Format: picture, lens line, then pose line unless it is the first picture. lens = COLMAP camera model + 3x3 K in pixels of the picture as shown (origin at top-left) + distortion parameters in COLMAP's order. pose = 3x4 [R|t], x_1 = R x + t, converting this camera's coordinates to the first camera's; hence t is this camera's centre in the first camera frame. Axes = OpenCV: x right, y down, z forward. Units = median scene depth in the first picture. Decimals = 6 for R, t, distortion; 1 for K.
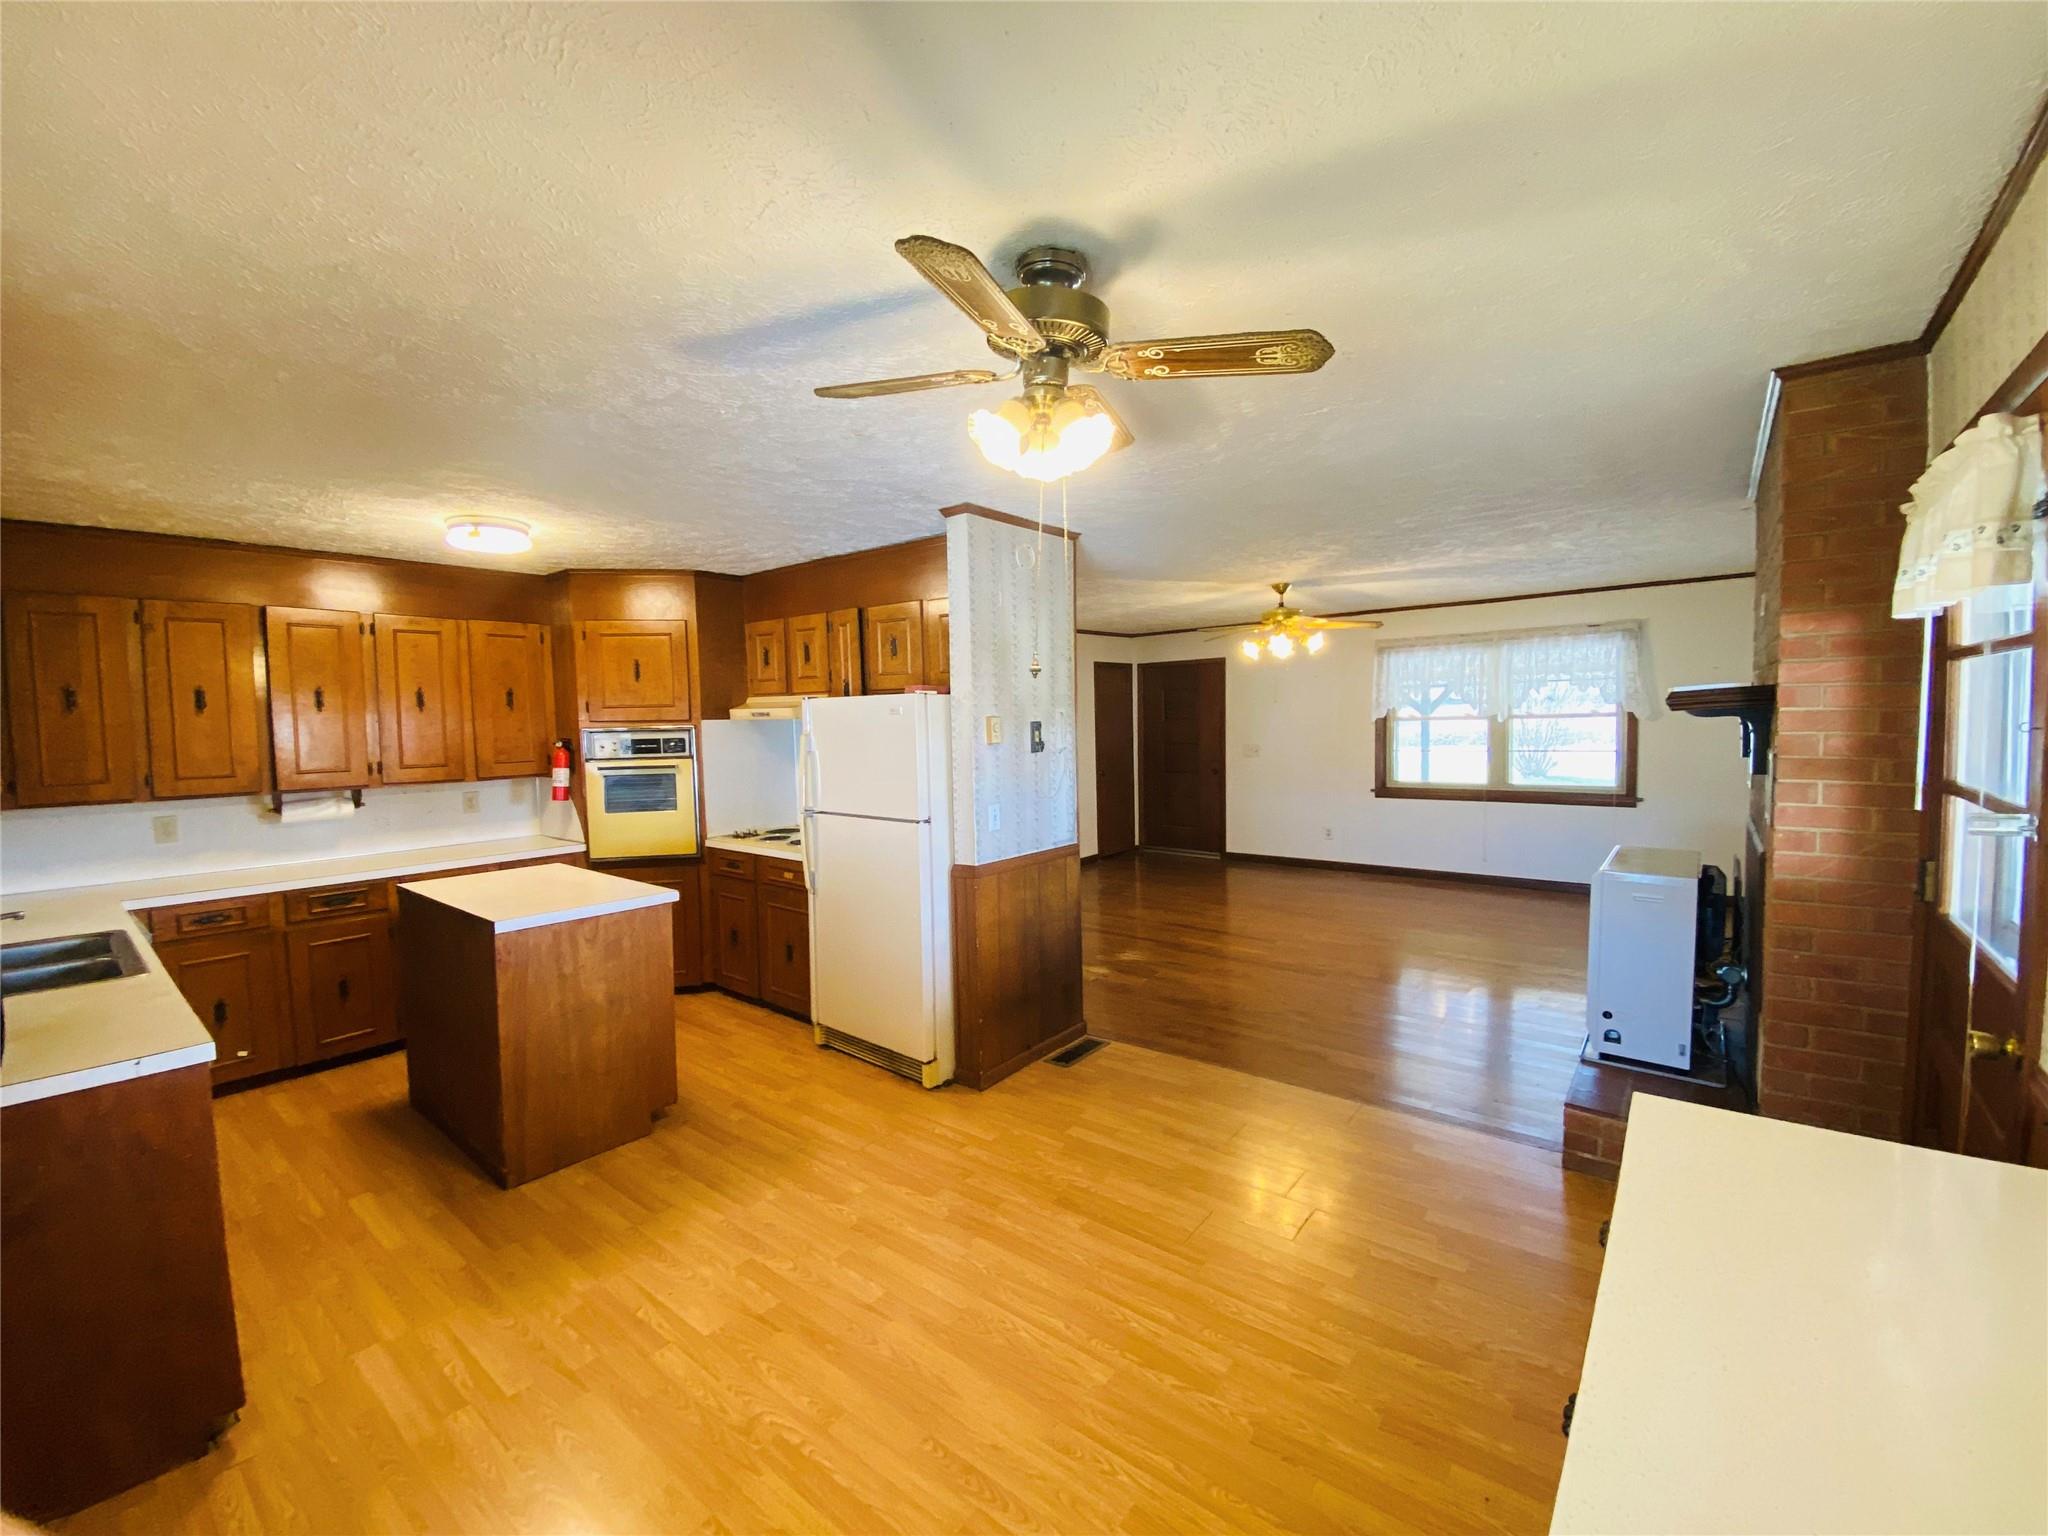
lens RADIAL K [[839.1, 0, 1041.9], [0, 839.1, 765.9], [0, 0, 1]] dist [0.002998, -0.012660]
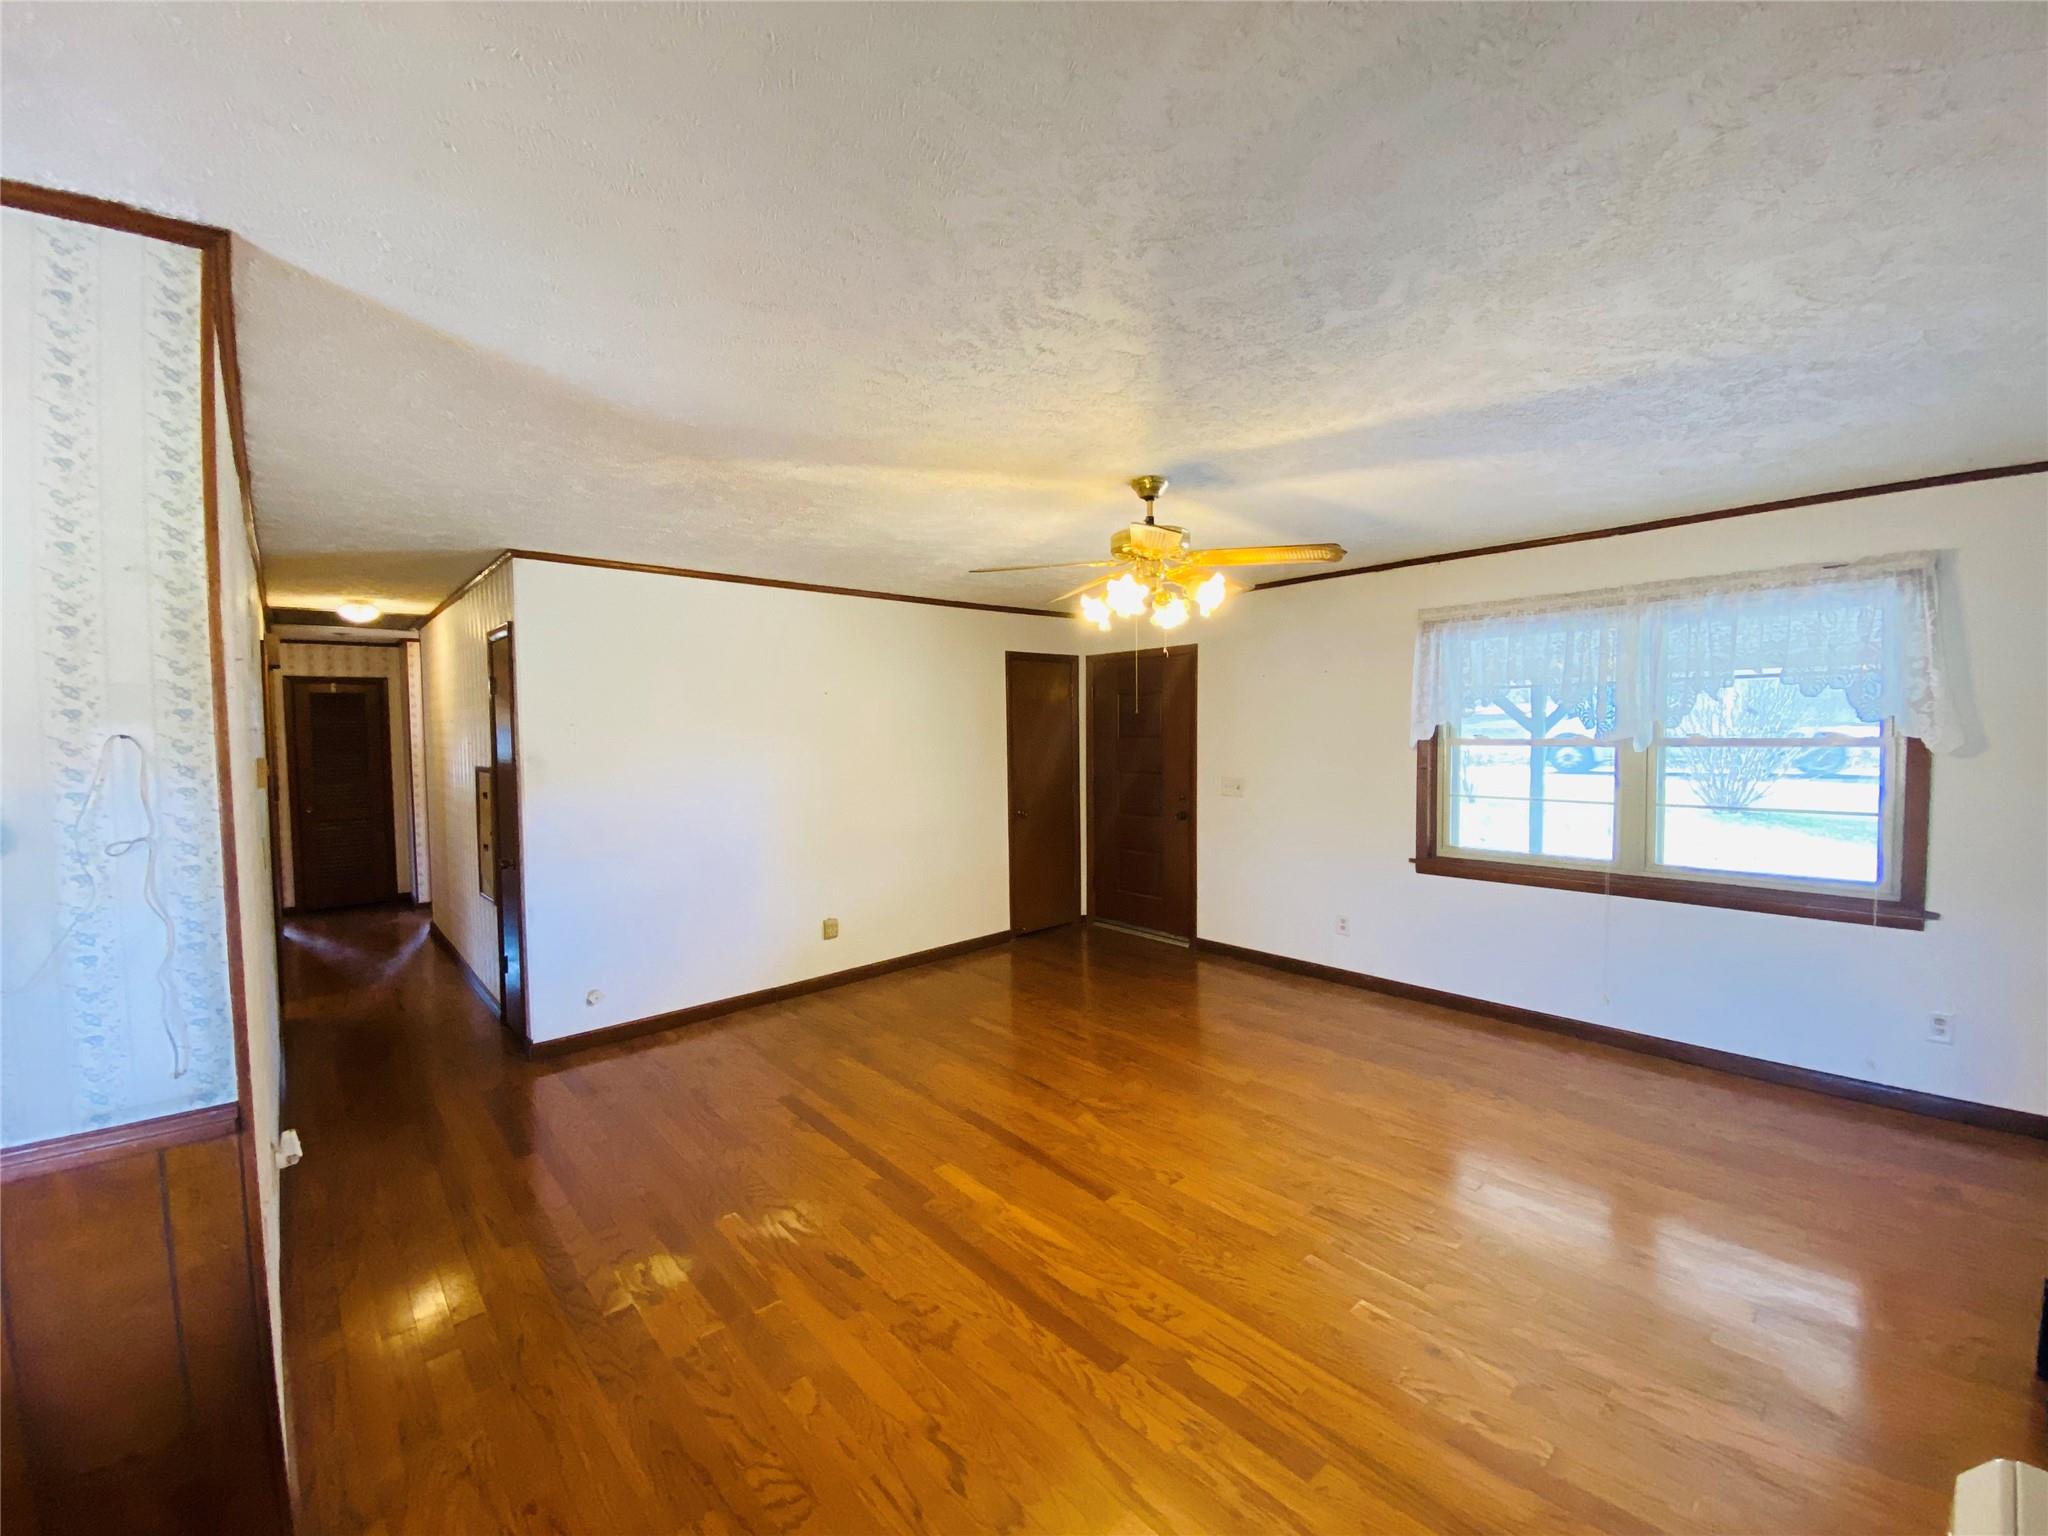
lens RADIAL K [[839.1, 0, 1044.6], [0, 839.1, 765.2], [0, 0, 1]] dist [0.002998, -0.012660]
pose [[0.987827, 0.018361, -0.154472, 0.478003], [-0.020087, 0.999752, -0.009623, -0.059509], [0.154257, 0.012609, 0.987950, 0.771450]]
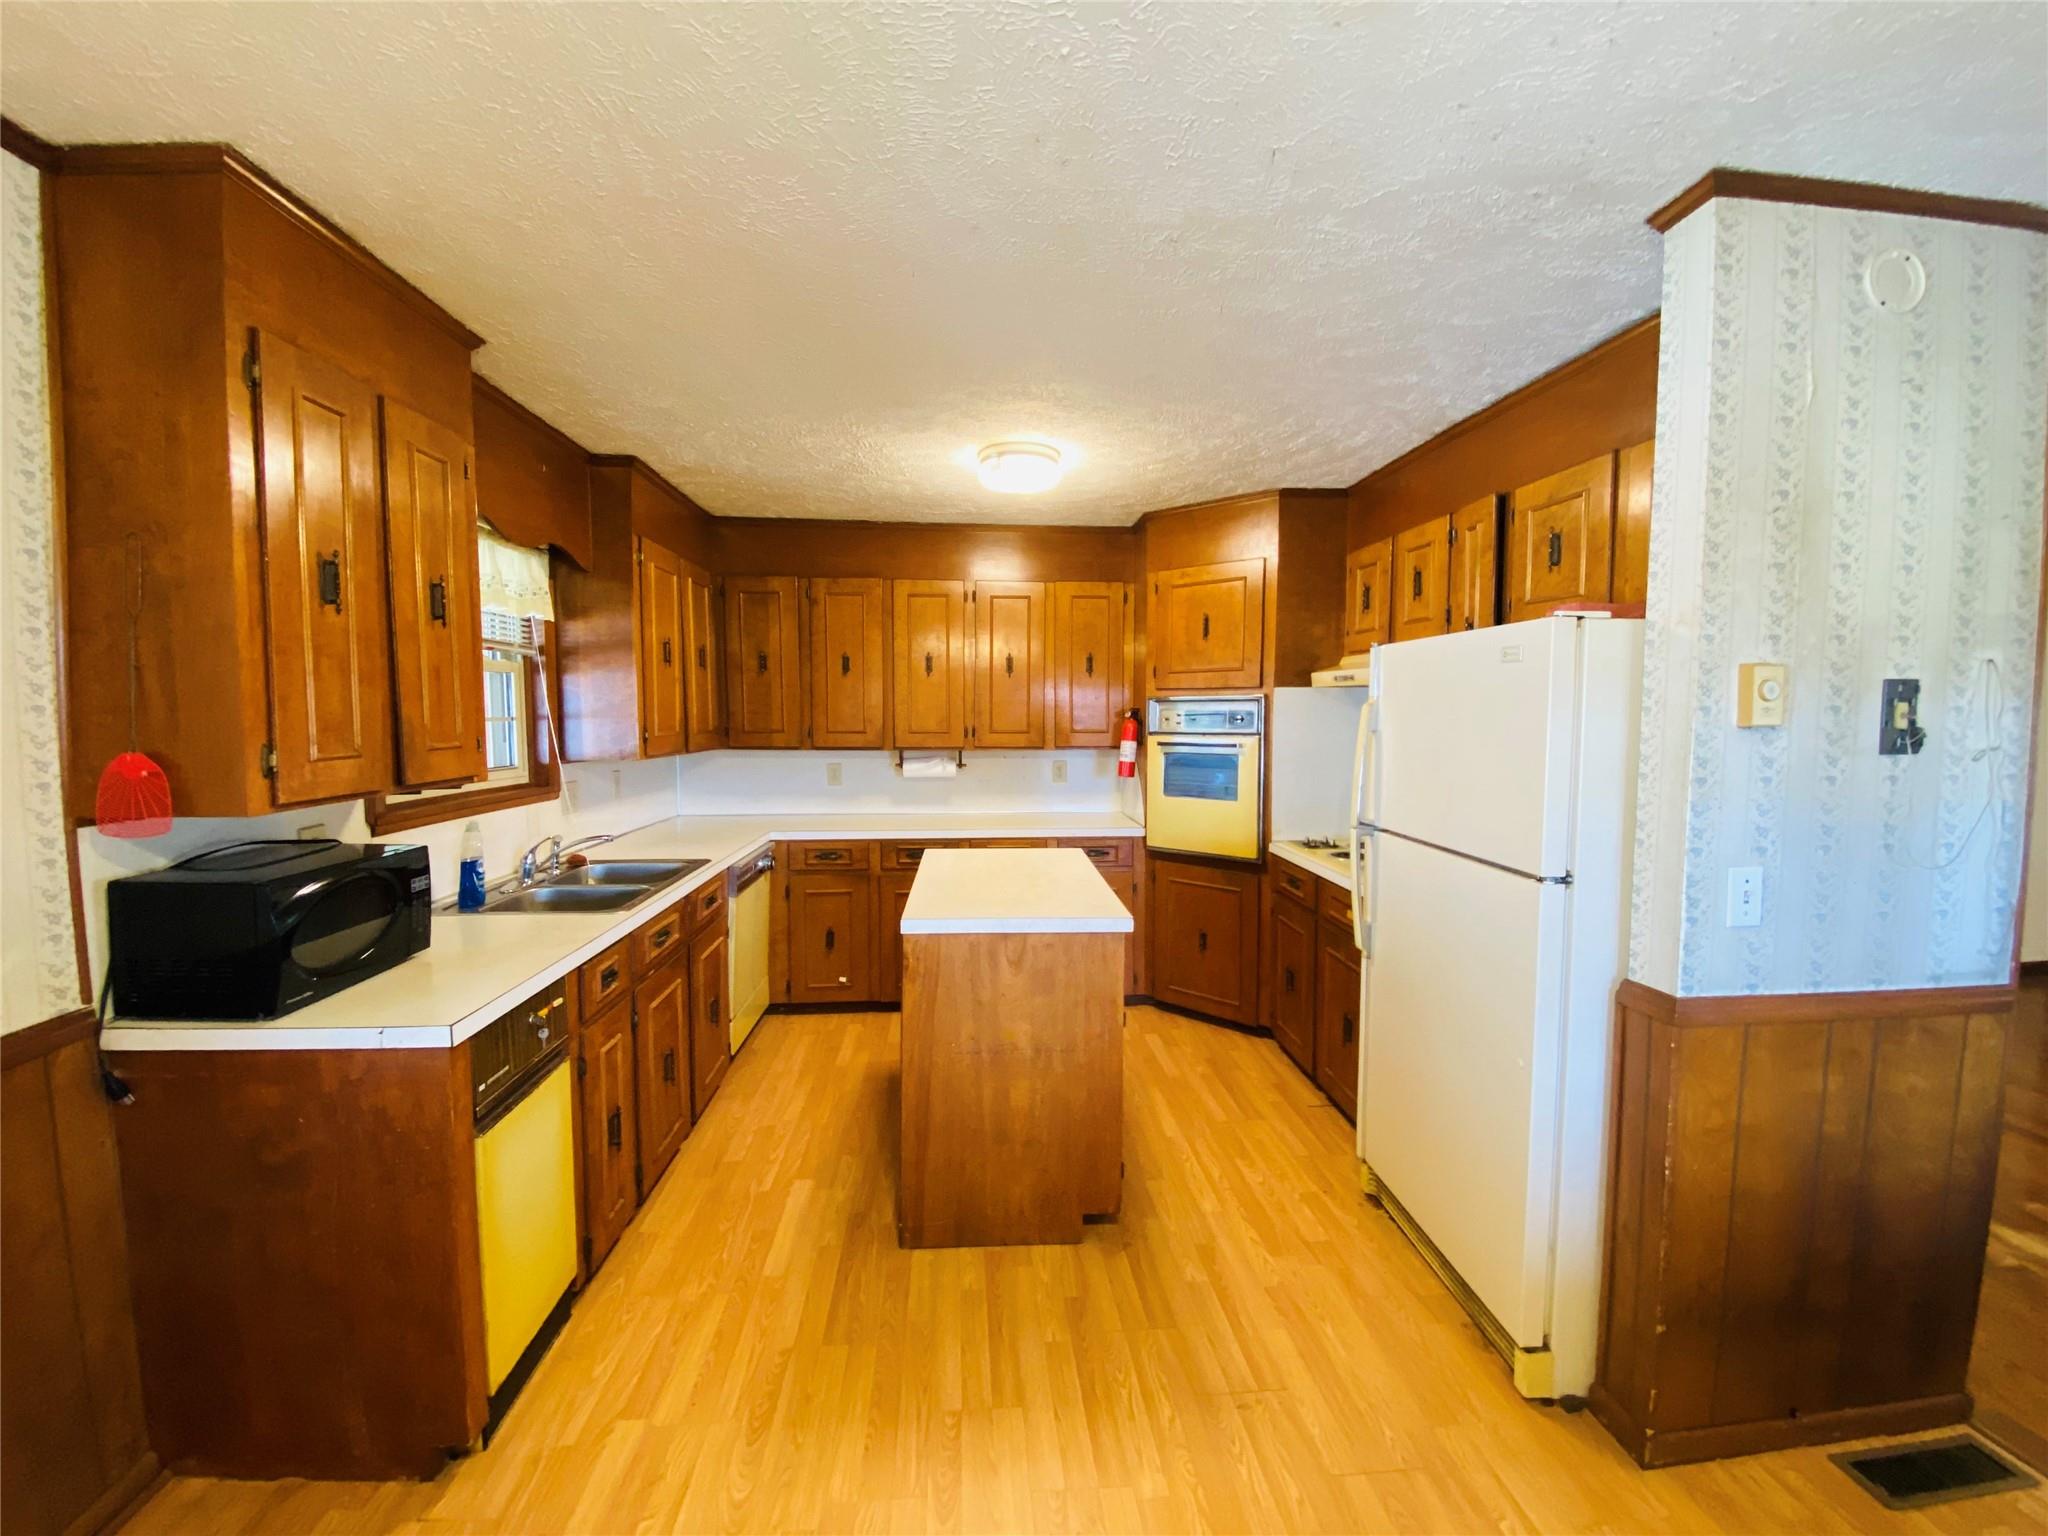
lens RADIAL K [[839.1, 0, 1013.2], [0, 839.1, 762.7], [0, 0, 1]] dist [0.002998, -0.012660]
pose [[0.669184, 0.067740, -0.740003, 0.004917], [-0.057339, 0.997574, 0.039466, -0.002435], [0.740881, 0.016021, 0.671445, 0.410519]]
